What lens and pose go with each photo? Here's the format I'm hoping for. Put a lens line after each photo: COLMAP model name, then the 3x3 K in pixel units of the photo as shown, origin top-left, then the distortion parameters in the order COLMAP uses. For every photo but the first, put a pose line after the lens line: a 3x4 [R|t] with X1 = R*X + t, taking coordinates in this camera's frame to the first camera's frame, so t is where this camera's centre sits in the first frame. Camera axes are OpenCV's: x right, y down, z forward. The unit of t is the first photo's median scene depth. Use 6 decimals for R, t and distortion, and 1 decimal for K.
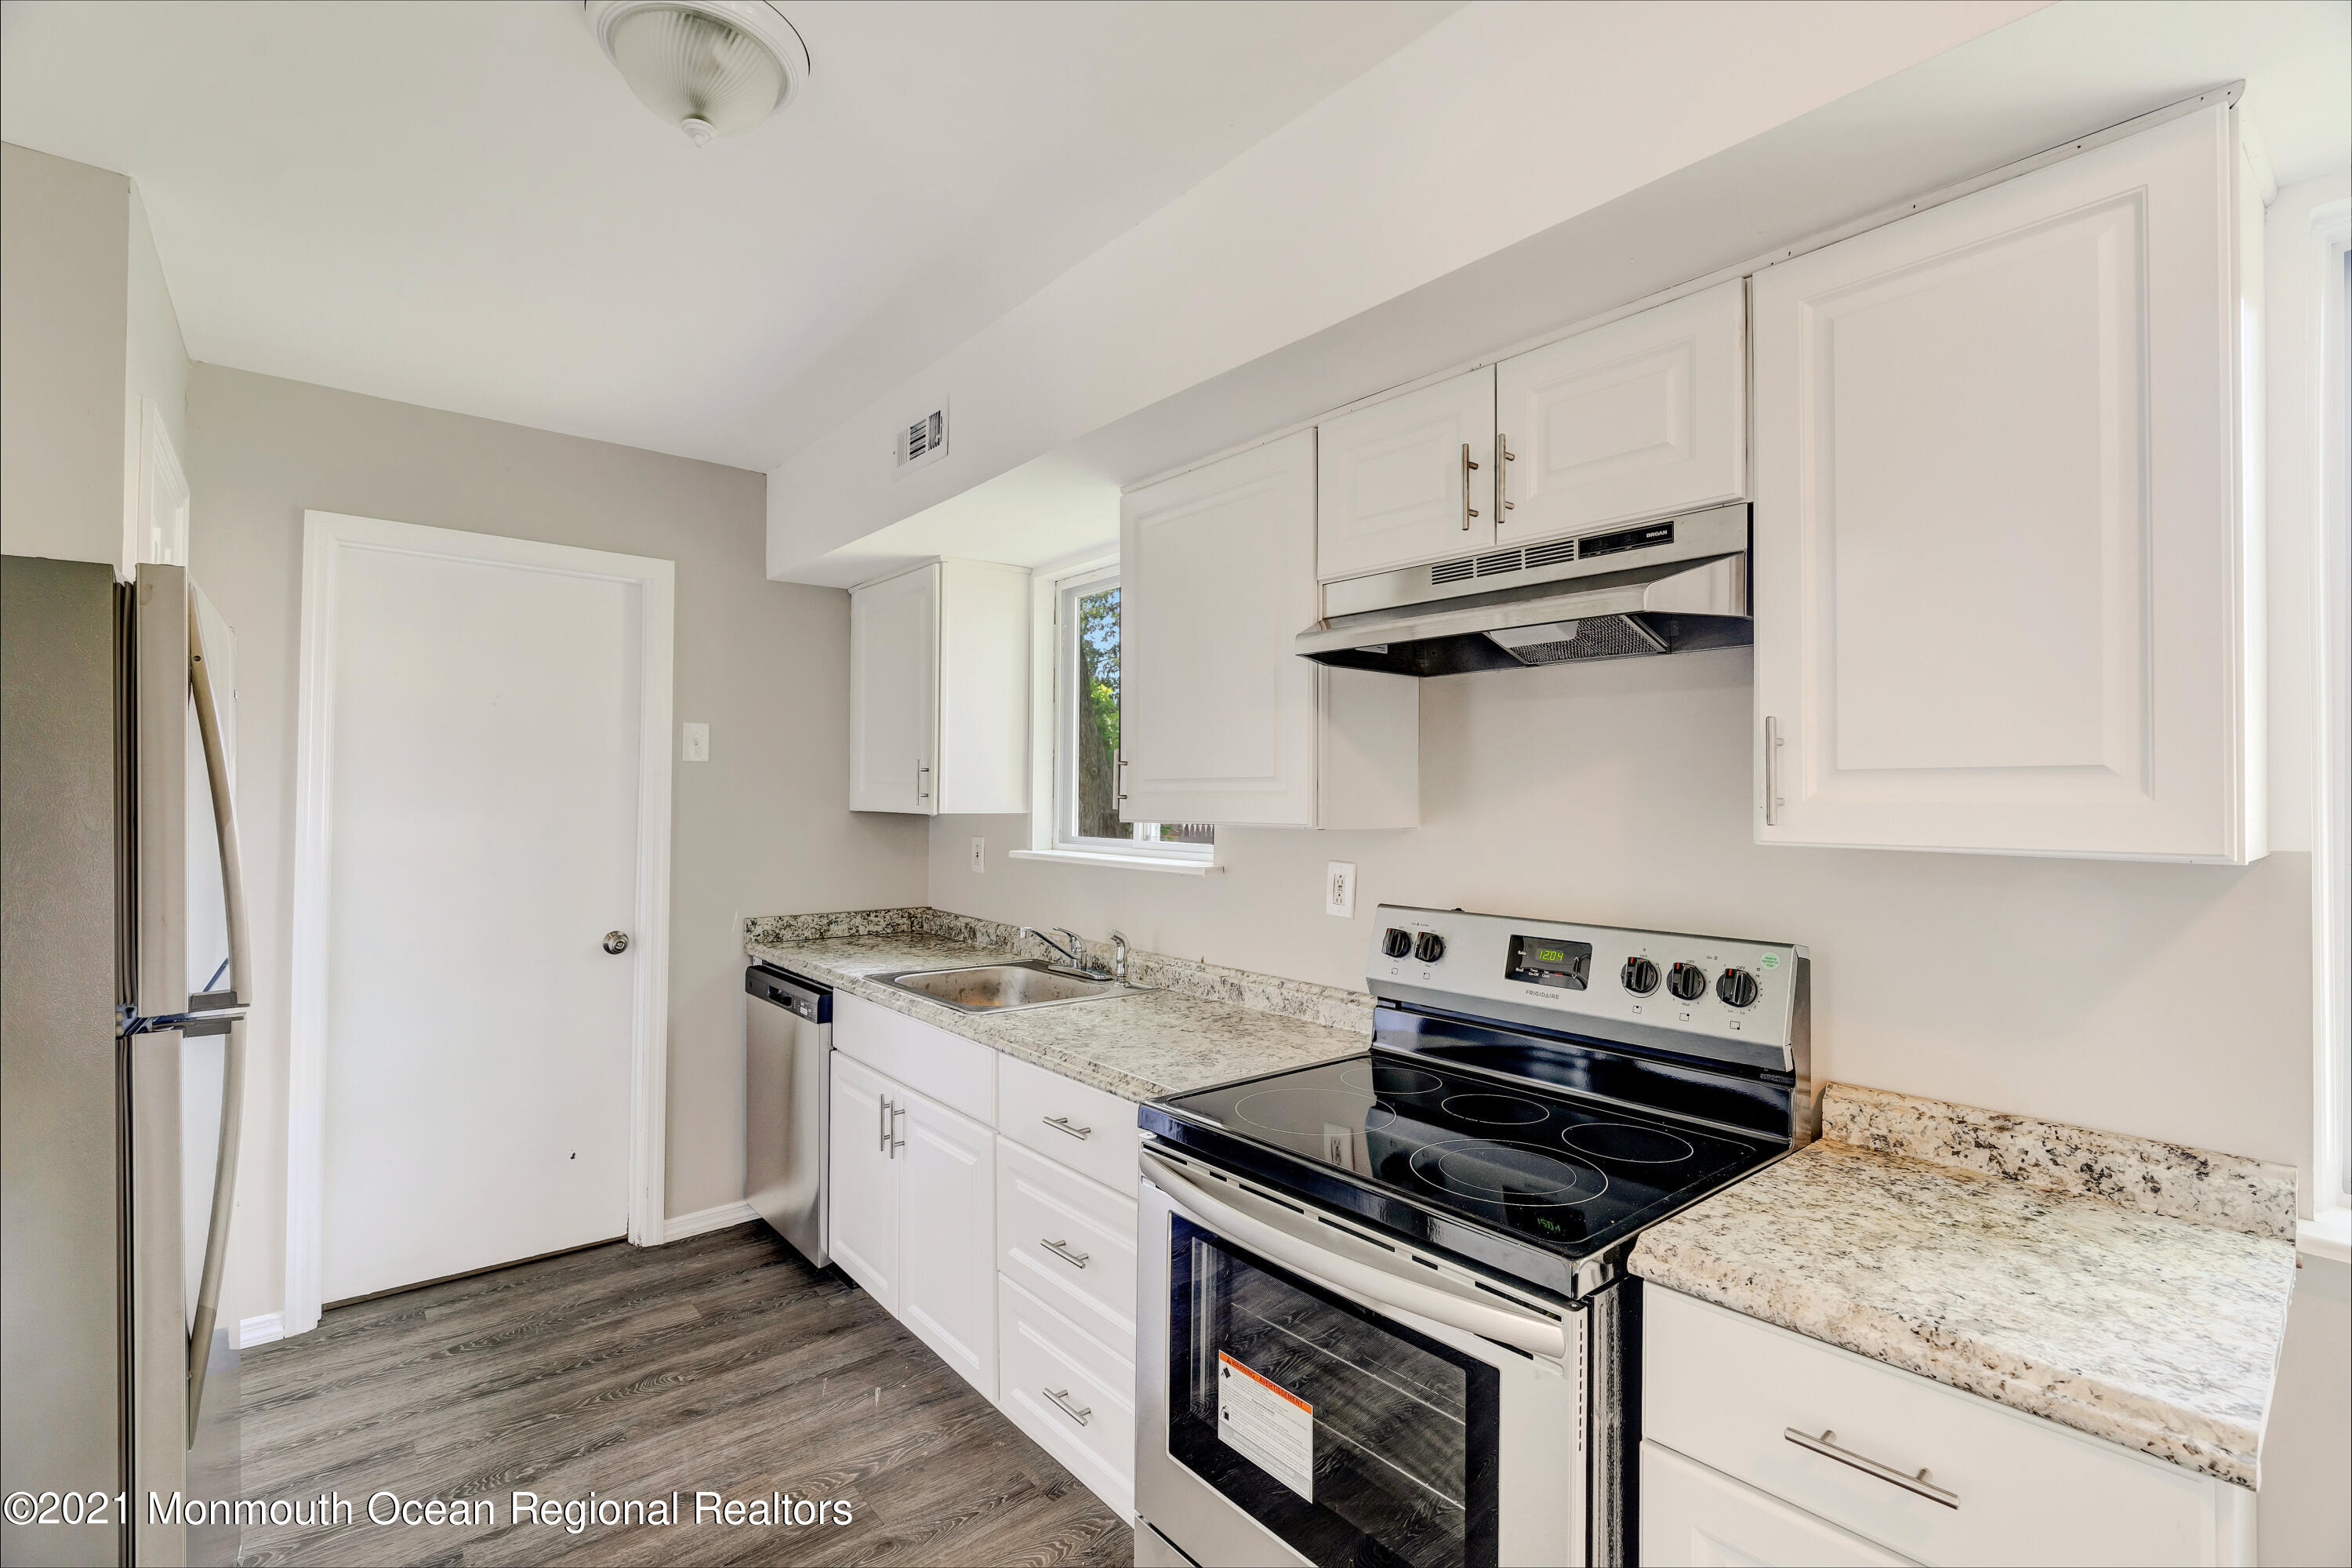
lens RADIAL K [[1041.9, 0, 1176.0], [0, 1041.9, 784.0], [0, 0, 1]] dist [-0.003624, 0.000660]
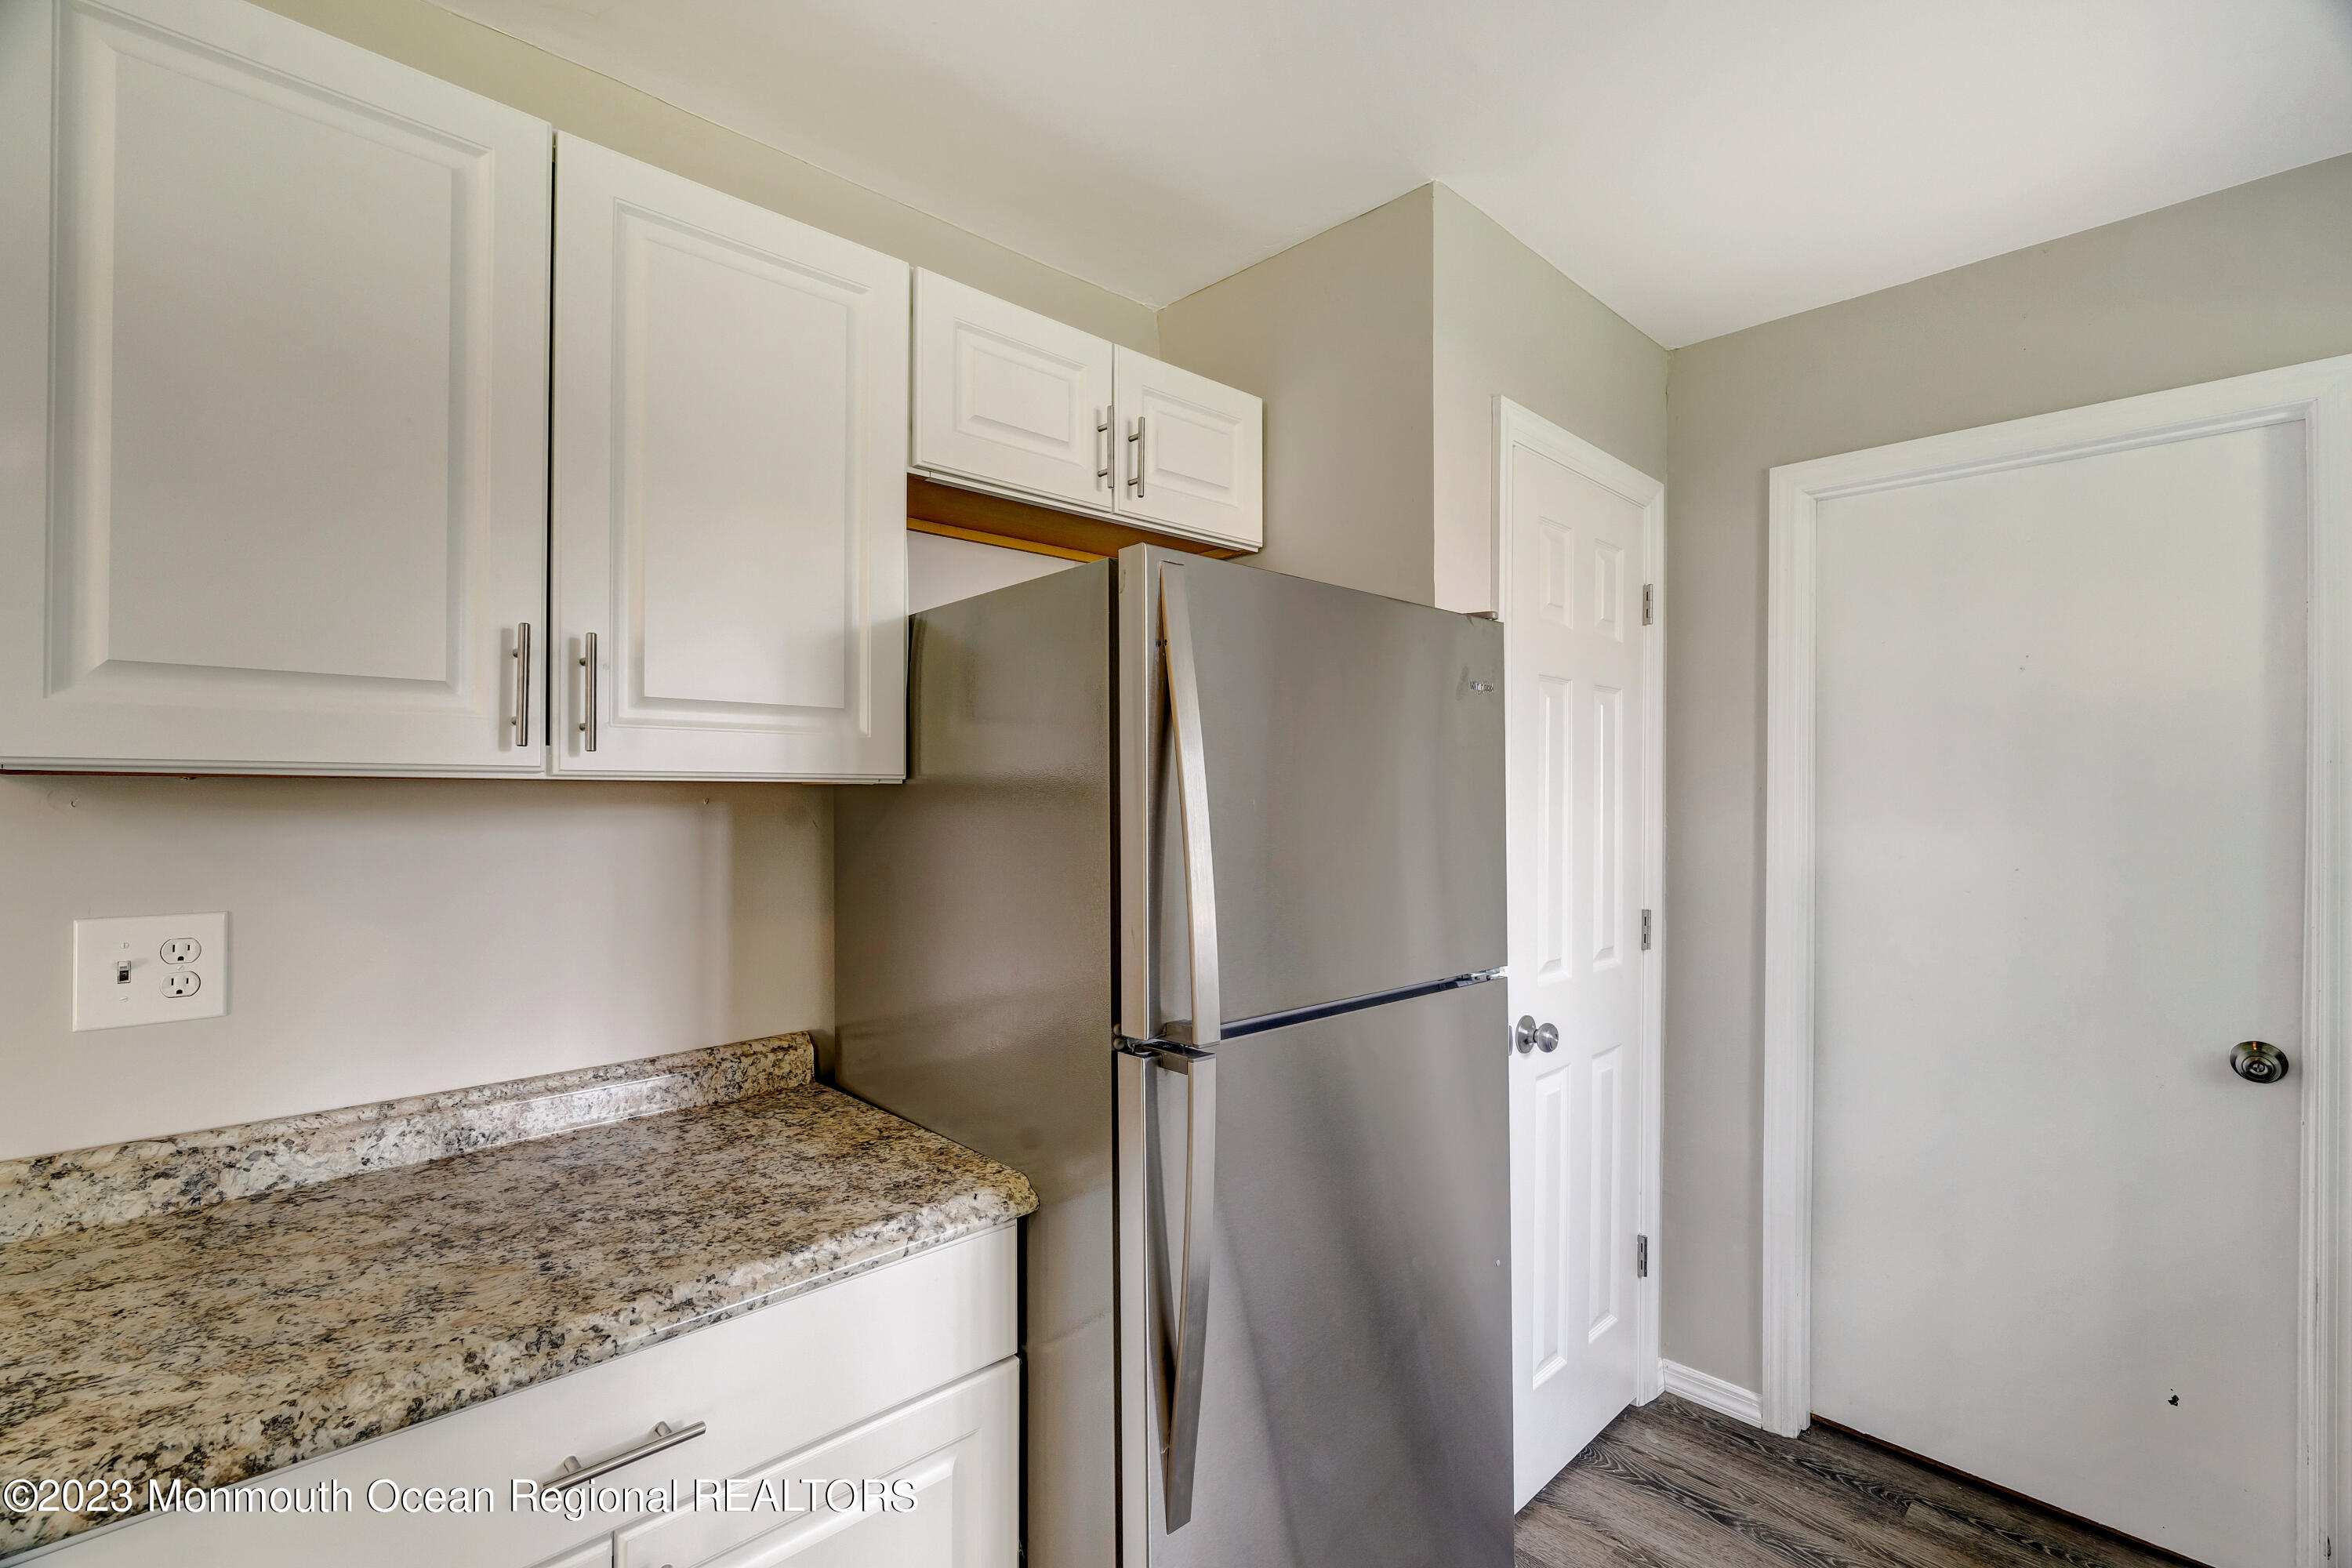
lens RADIAL K [[1041.9, 0, 1176.0], [0, 1041.9, 784.0], [0, 0, 1]] dist [-0.003624, 0.000660]
pose [[0.082865, -0.016104, -0.996431, -0.030081], [0.006593, 0.999856, -0.015611, 0.007504], [0.996539, -0.005276, 0.082959, 0.506378]]
